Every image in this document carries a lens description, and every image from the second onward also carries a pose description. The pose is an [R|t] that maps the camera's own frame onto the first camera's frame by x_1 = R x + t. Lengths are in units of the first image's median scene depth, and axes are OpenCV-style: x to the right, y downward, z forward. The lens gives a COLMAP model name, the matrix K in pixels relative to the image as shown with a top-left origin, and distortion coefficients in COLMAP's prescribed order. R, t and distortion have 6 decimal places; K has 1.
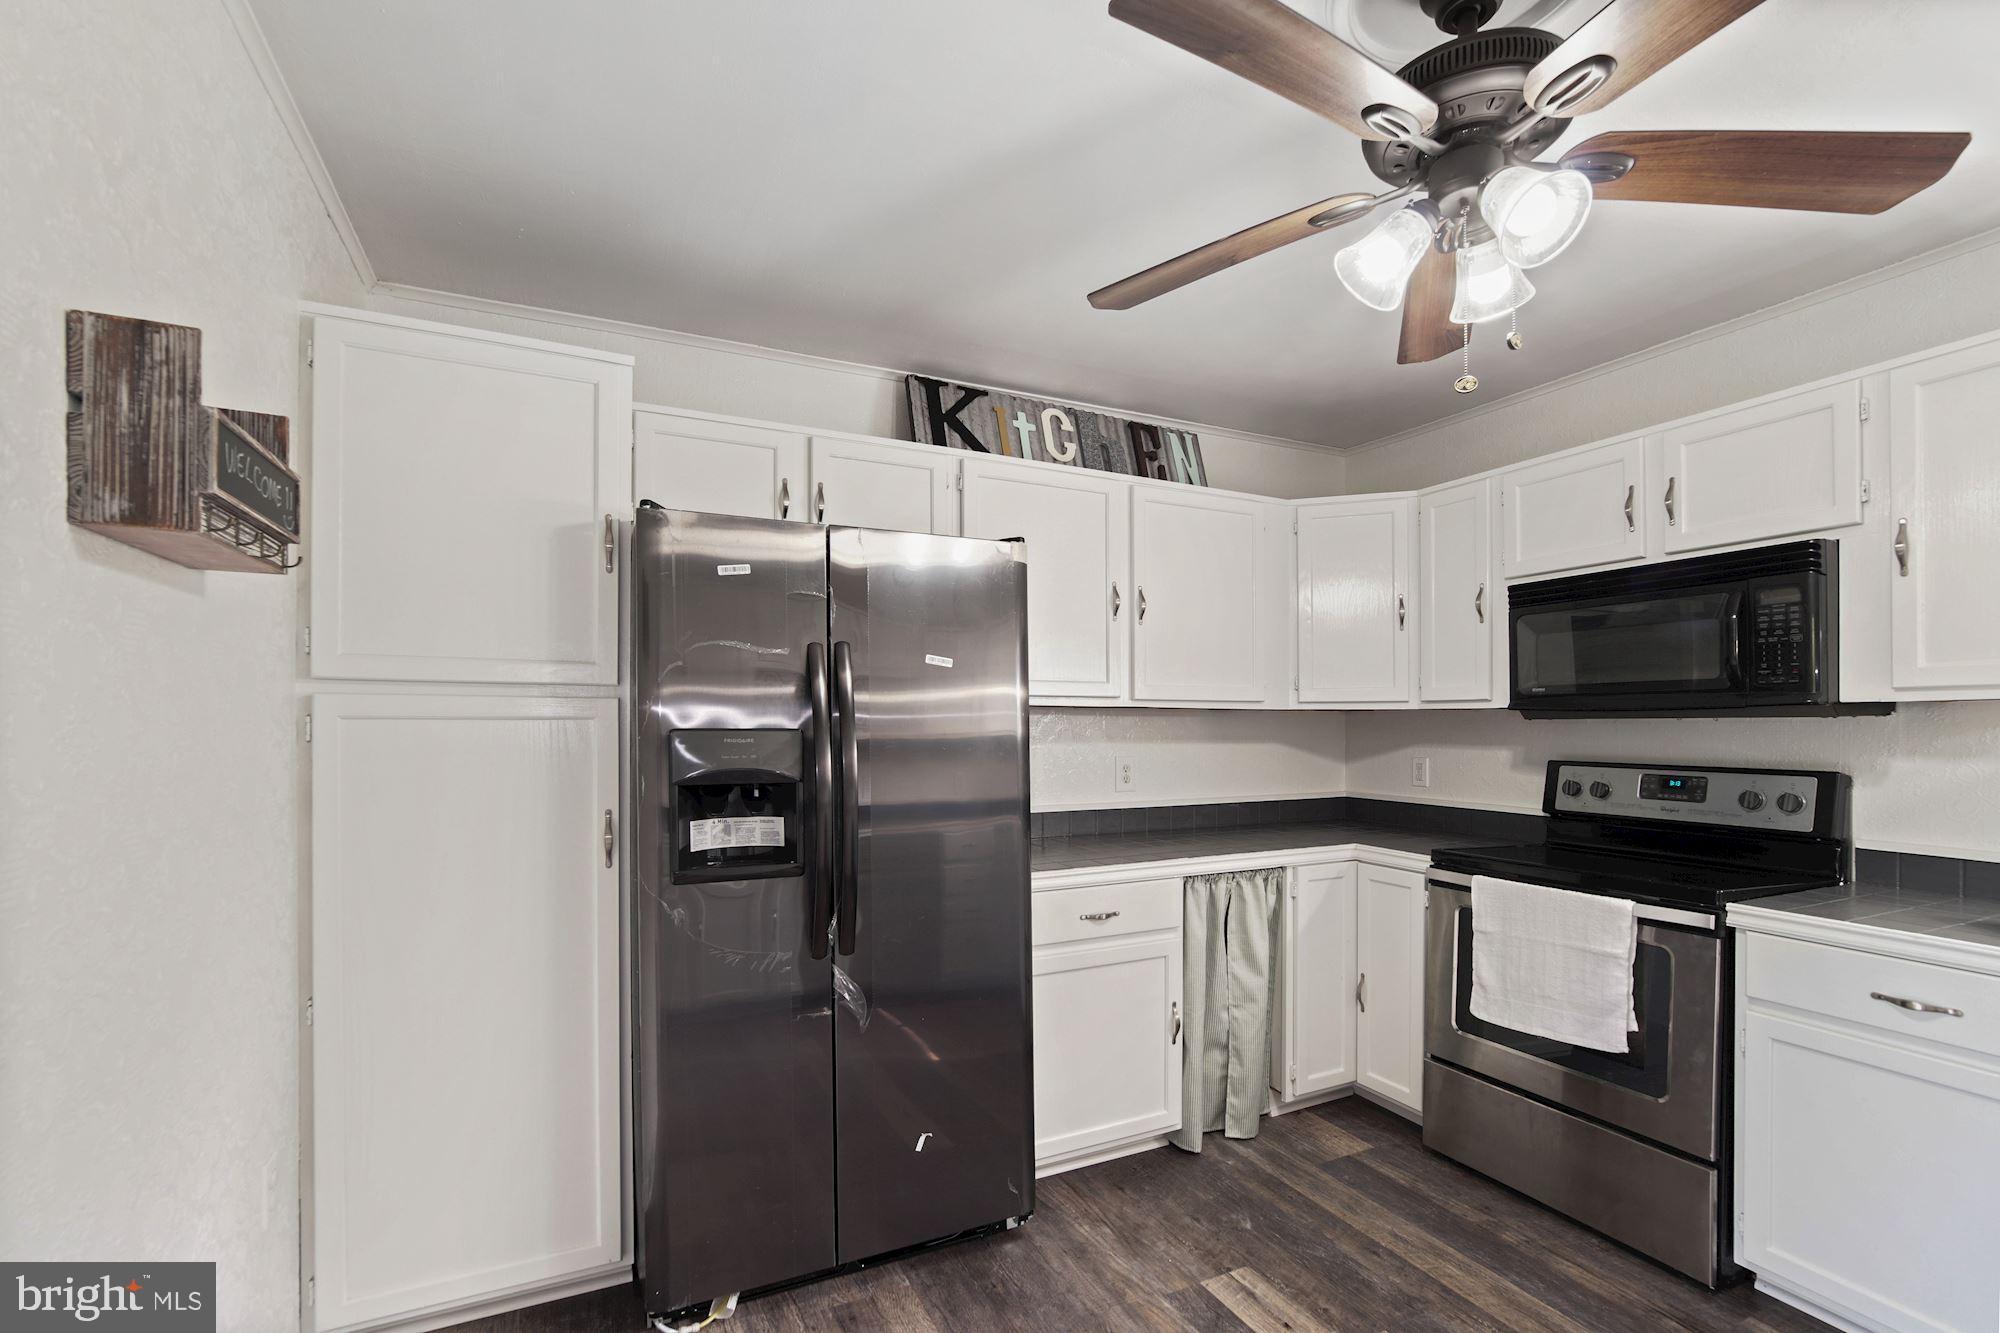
lens RADIAL K [[882.9, 0, 996.8], [0, 882.9, 724.8], [0, 0, 1]] dist [-0.022122, 0.006707]
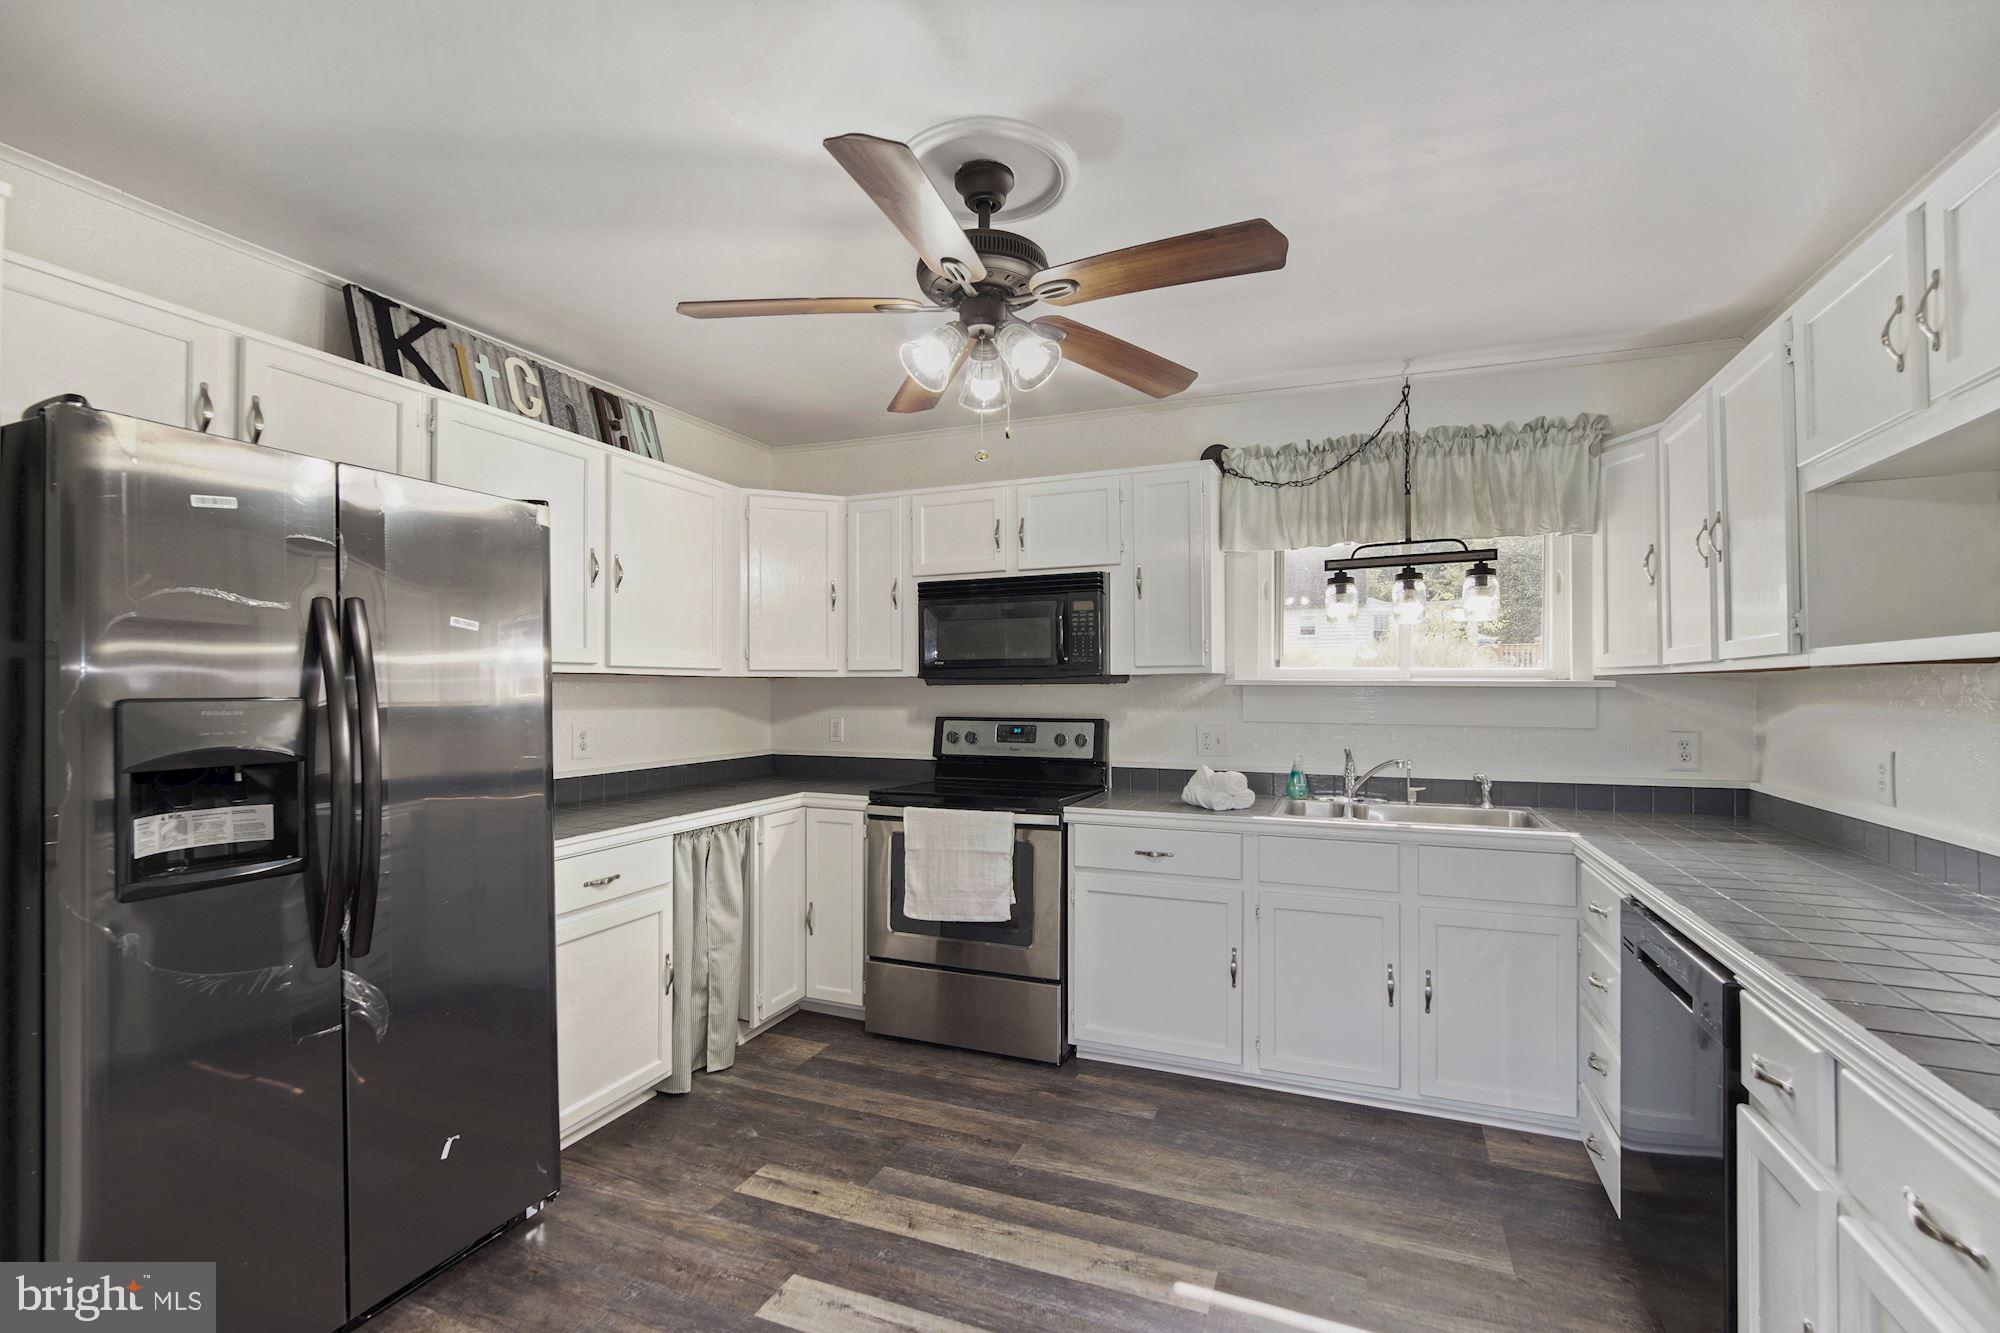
lens RADIAL K [[888.8, 0, 996.4], [0, 888.8, 674.8], [0, 0, 1]] dist [-0.022008, 0.000635]
pose [[0.741300, 0.007337, 0.671134, -0.231725], [0.004160, 0.999871, -0.015526, -0.001305], [-0.671161, 0.014301, 0.741173, -0.055848]]
